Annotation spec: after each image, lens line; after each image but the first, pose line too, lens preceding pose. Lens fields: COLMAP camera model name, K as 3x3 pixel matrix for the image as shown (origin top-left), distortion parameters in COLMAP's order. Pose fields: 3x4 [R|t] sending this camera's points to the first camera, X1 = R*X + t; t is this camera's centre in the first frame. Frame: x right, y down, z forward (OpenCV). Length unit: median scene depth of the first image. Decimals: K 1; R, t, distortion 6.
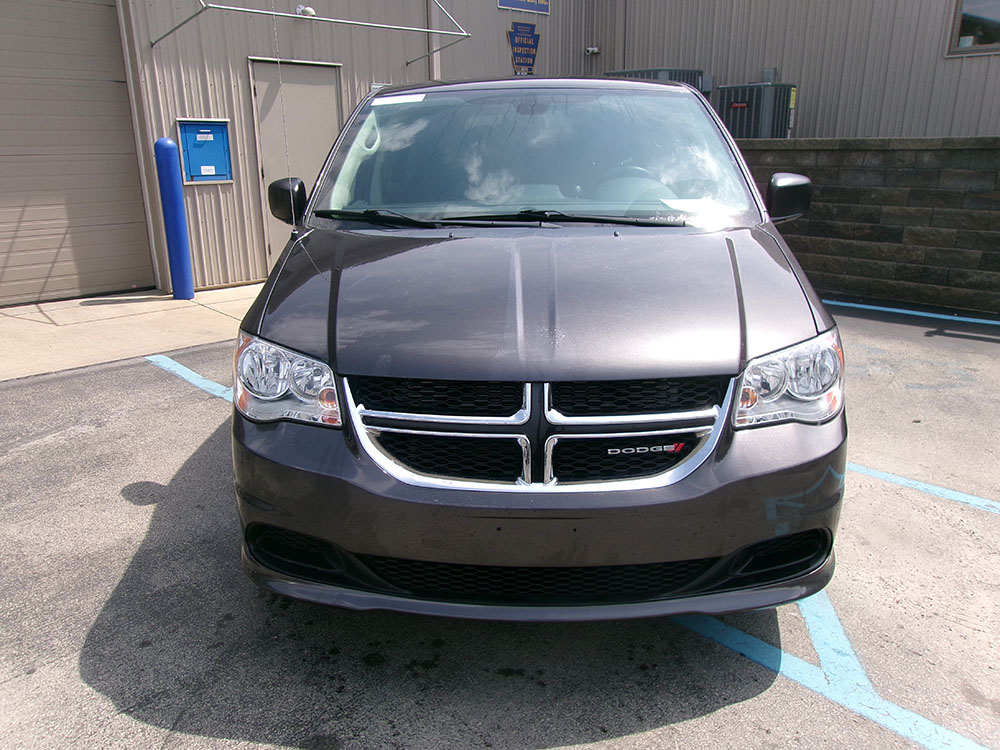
lens RADIAL K [[775.0, 0, 497.3], [0, 775.0, 367.7], [0, 0, 1]] dist [-0.026805, 0.044792]
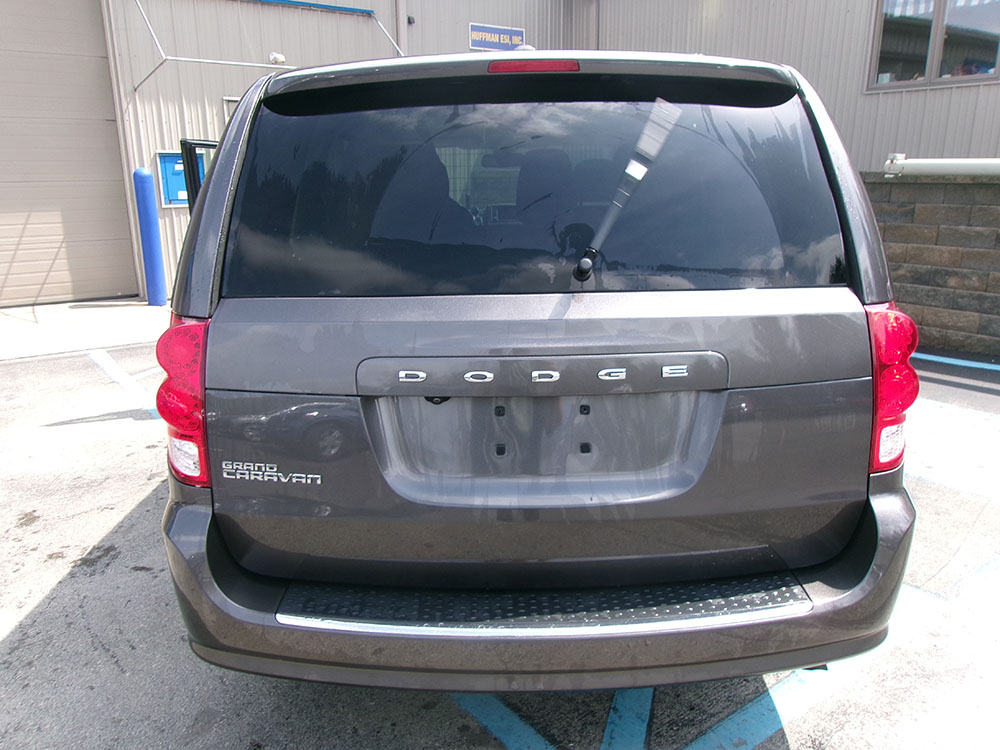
lens RADIAL K [[775.0, 0, 494.3], [0, 775.0, 373.3], [0, 0, 1]] dist [-0.026805, 0.044792]
pose [[0.992159, 0.036184, -0.119628, 0.236431], [-0.038637, 0.999087, -0.018251, 0.014224], [0.118859, 0.022730, 0.992651, -0.088048]]
